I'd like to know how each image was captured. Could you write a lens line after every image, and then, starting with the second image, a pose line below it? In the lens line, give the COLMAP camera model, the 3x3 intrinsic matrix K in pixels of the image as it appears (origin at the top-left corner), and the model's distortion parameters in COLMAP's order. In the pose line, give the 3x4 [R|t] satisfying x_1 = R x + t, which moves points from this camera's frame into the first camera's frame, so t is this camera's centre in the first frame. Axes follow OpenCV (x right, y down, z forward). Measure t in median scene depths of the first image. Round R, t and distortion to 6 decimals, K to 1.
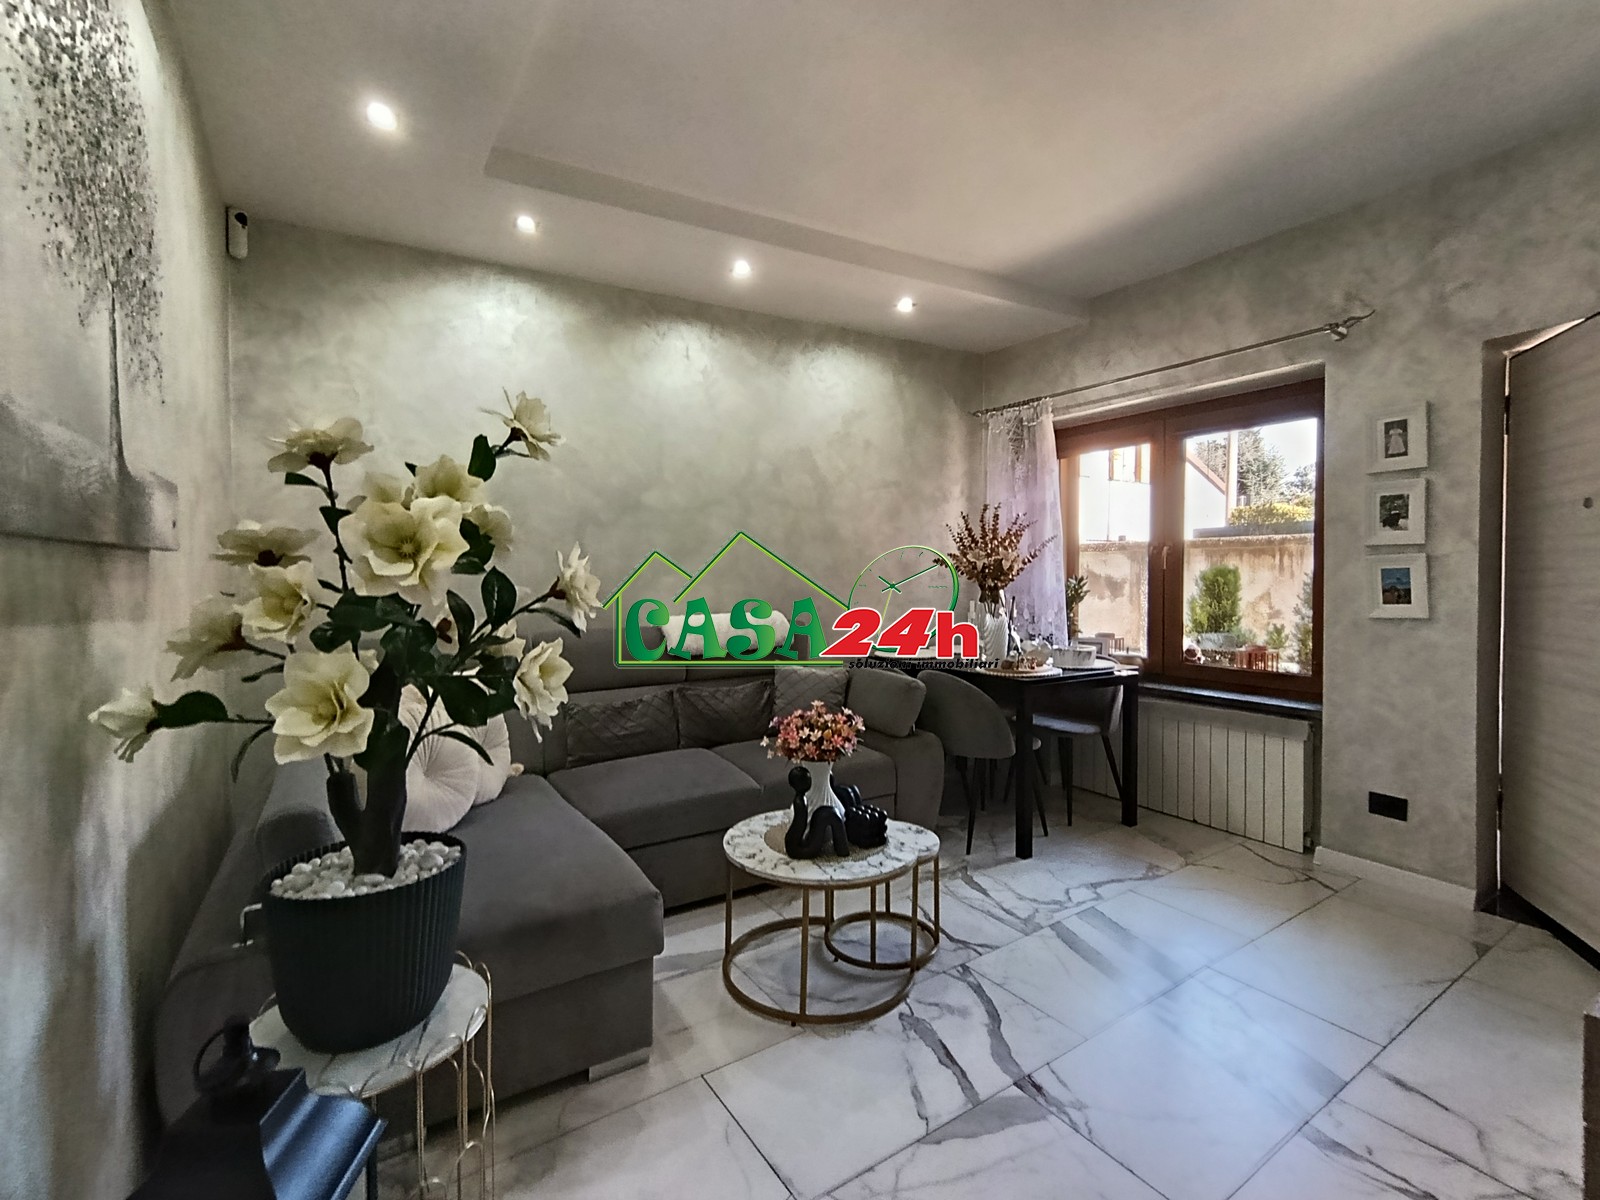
lens RADIAL K [[720.3, 0, 804.5], [0, 720.3, 590.8], [0, 0, 1]] dist [0.010744, -0.000322]
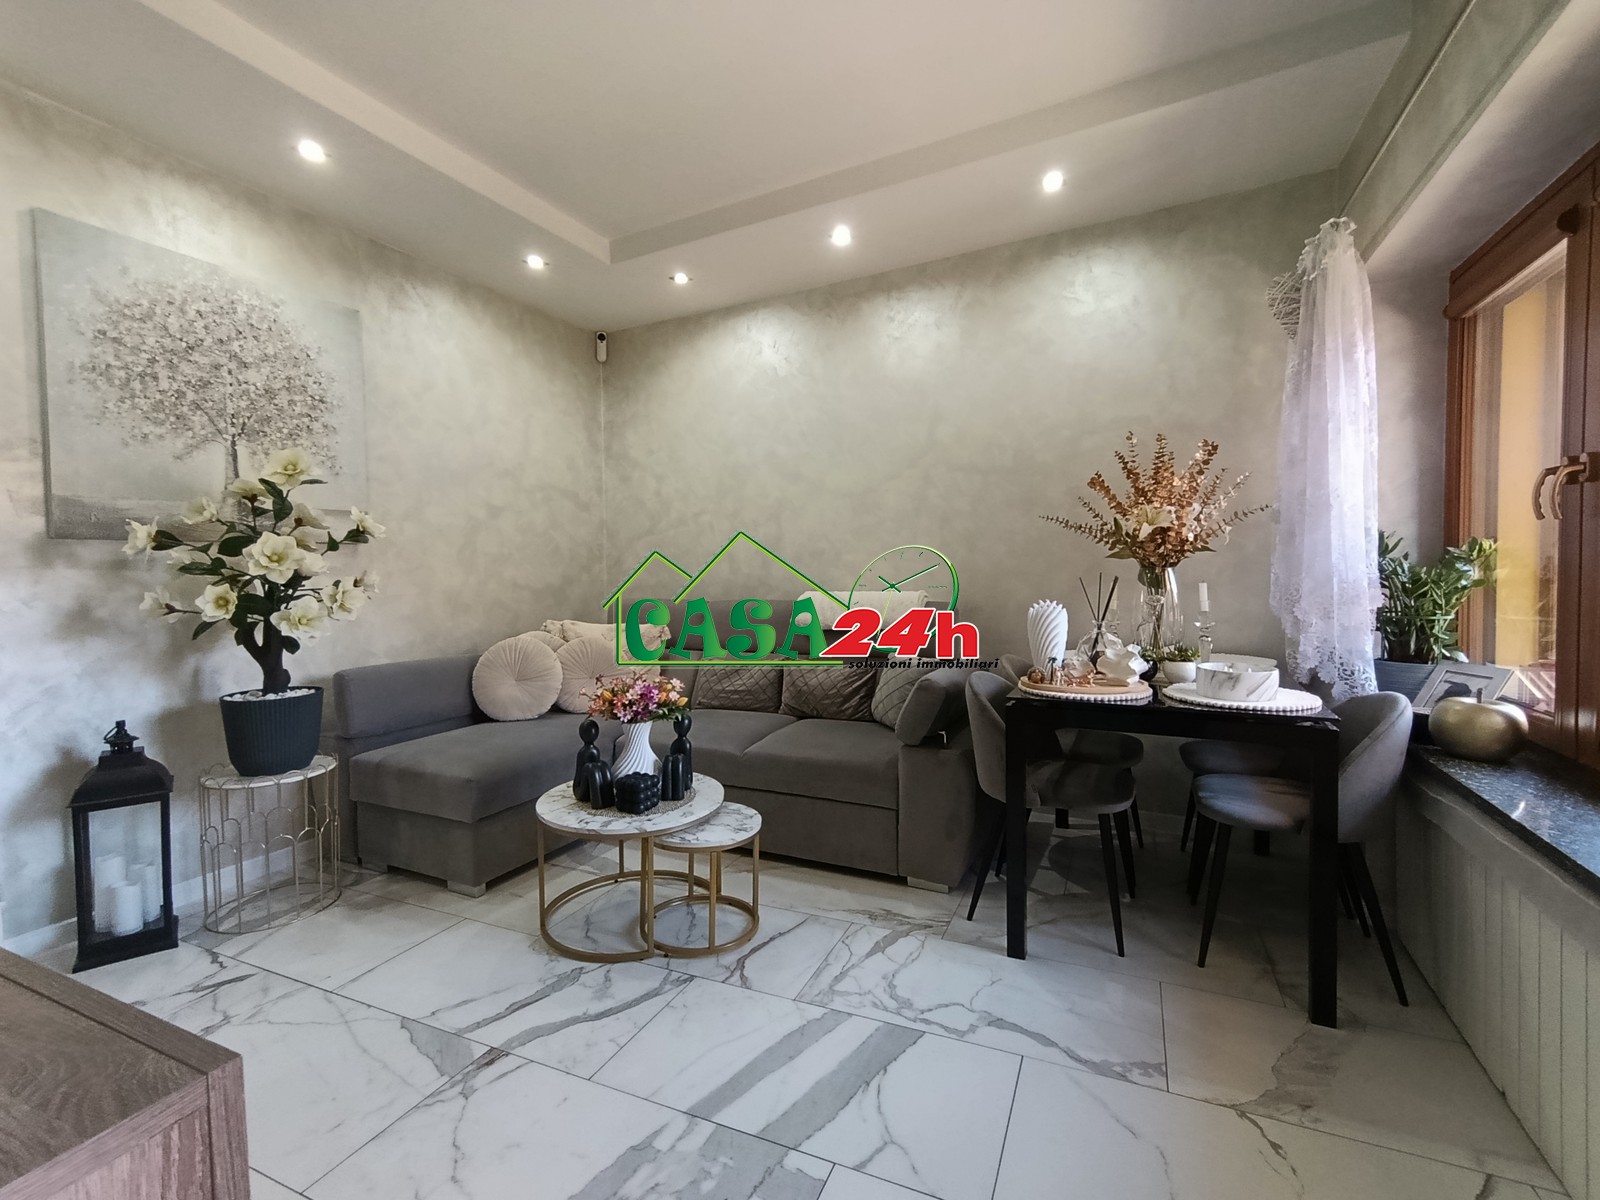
lens RADIAL K [[720.3, 0, 820.1], [0, 720.3, 590.6], [0, 0, 1]] dist [0.010744, -0.000322]
pose [[0.543260, 0.028539, -0.839080, 0.933163], [-0.009343, 0.999566, 0.027949, 0.005664], [0.839513, -0.007344, 0.543290, 0.571133]]
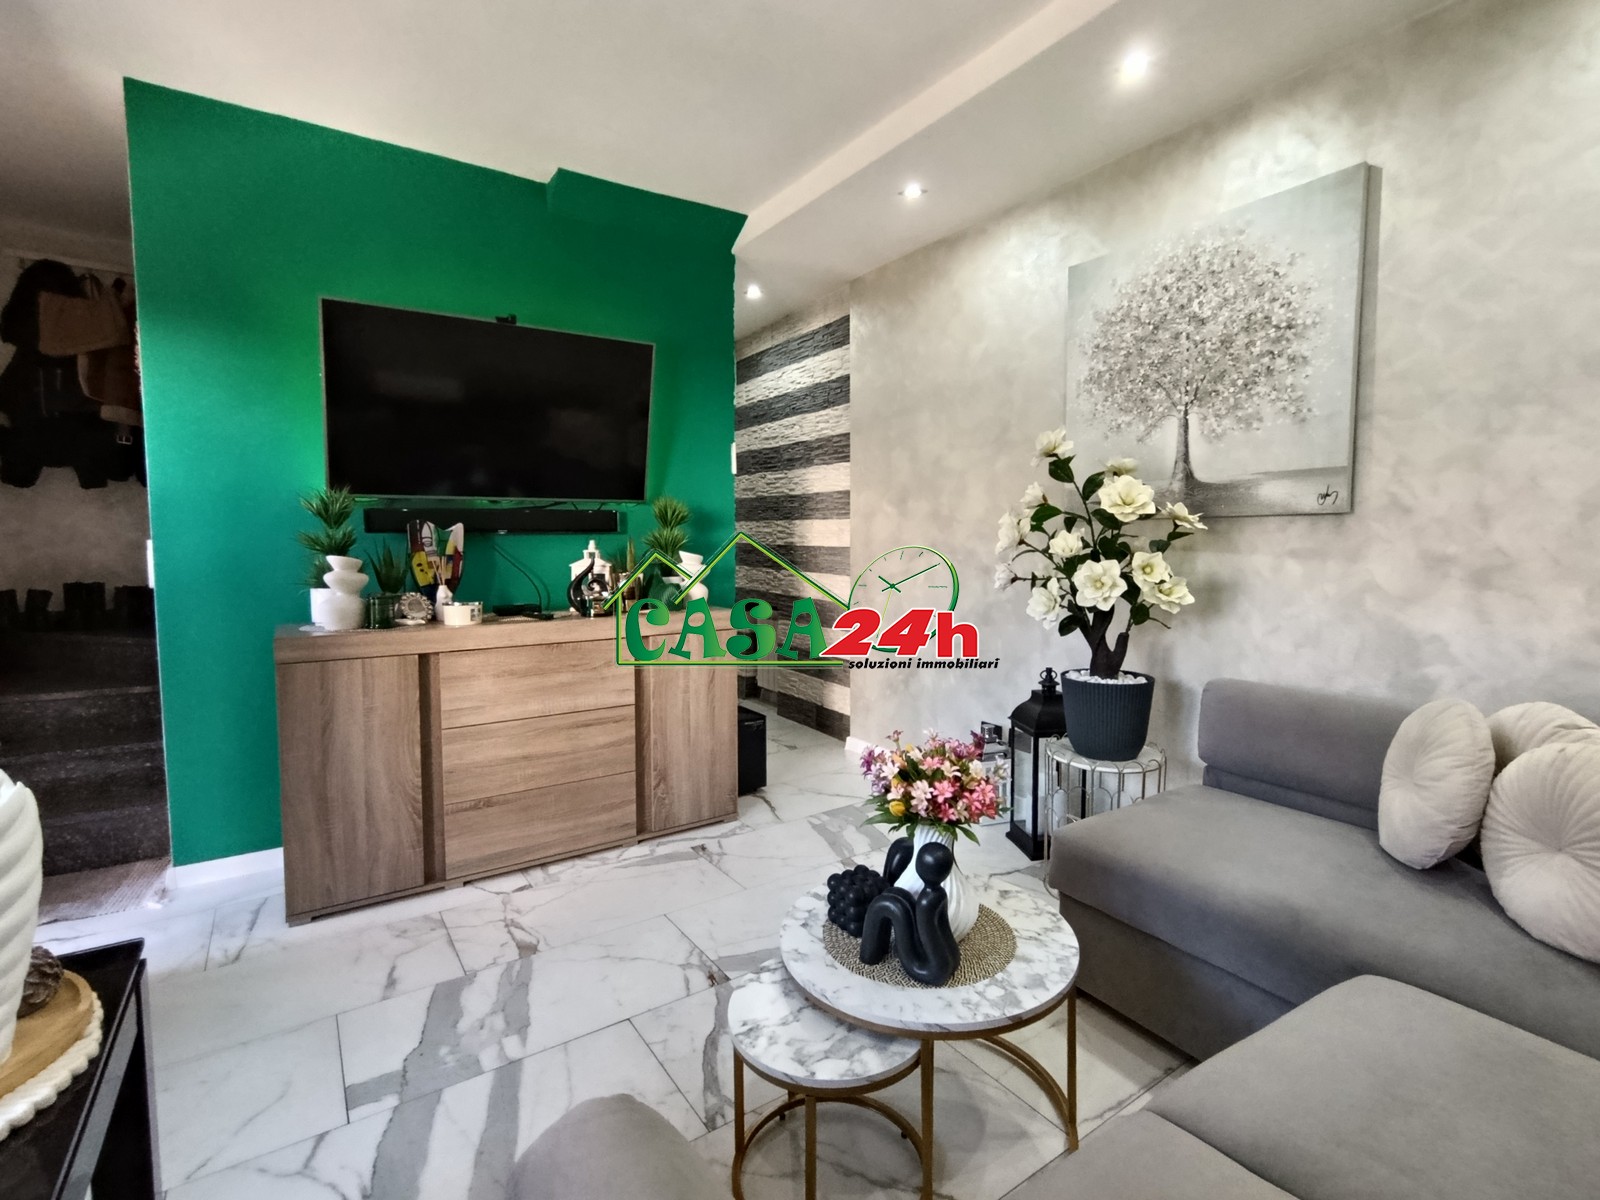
lens RADIAL K [[753.3, 0, 807.5], [0, 753.3, 585.5], [0, 0, 1]] dist [-0.002685, -0.000416]
pose [[-0.999825, 0.009915, -0.015884, 0.121592], [0.008513, 0.996256, 0.086028, -0.029072], [0.016677, 0.085877, -0.996166, 1.453664]]
